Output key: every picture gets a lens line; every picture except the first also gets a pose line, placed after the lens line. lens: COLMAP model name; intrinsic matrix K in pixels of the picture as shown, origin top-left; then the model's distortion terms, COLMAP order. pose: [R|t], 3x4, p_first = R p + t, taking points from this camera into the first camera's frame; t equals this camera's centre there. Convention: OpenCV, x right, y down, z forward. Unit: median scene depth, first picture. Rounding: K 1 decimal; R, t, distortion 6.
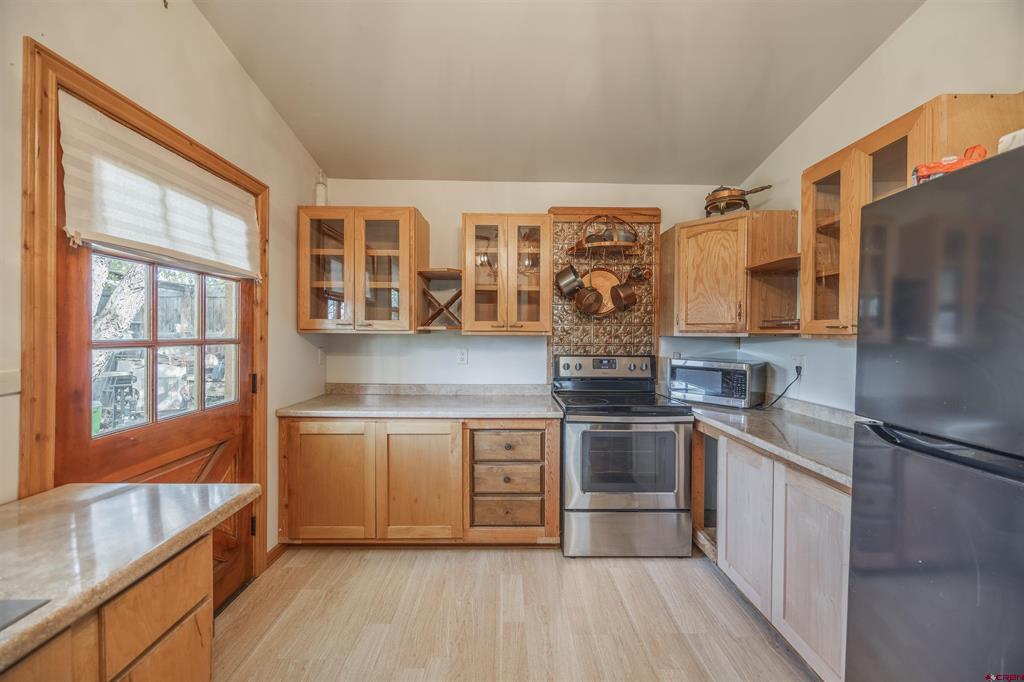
lens RADIAL K [[400.0, 0, 512.1], [0, 400.0, 339.2], [0, 0, 1]] dist [-0.002713, 0.000246]
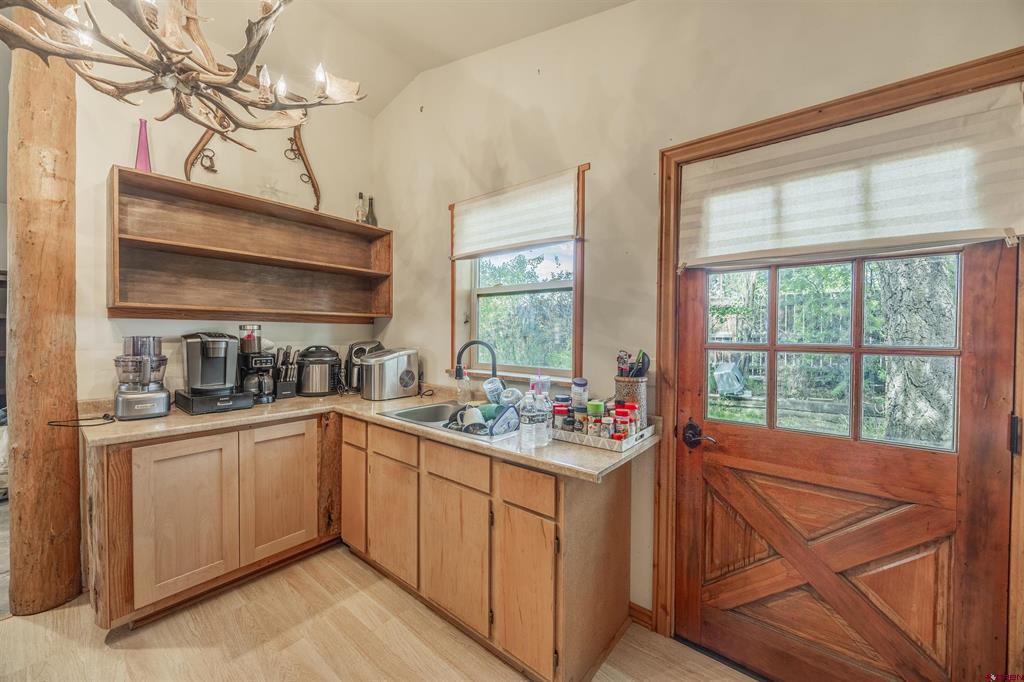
lens RADIAL K [[400.0, 0, 511.3], [0, 400.0, 334.2], [0, 0, 1]] dist [-0.002713, 0.000246]
pose [[-0.642849, 0.000010, -0.765993, 0.251810], [-0.009539, 0.999922, 0.008018, -0.024246], [0.765933, 0.012461, -0.642799, 1.066735]]
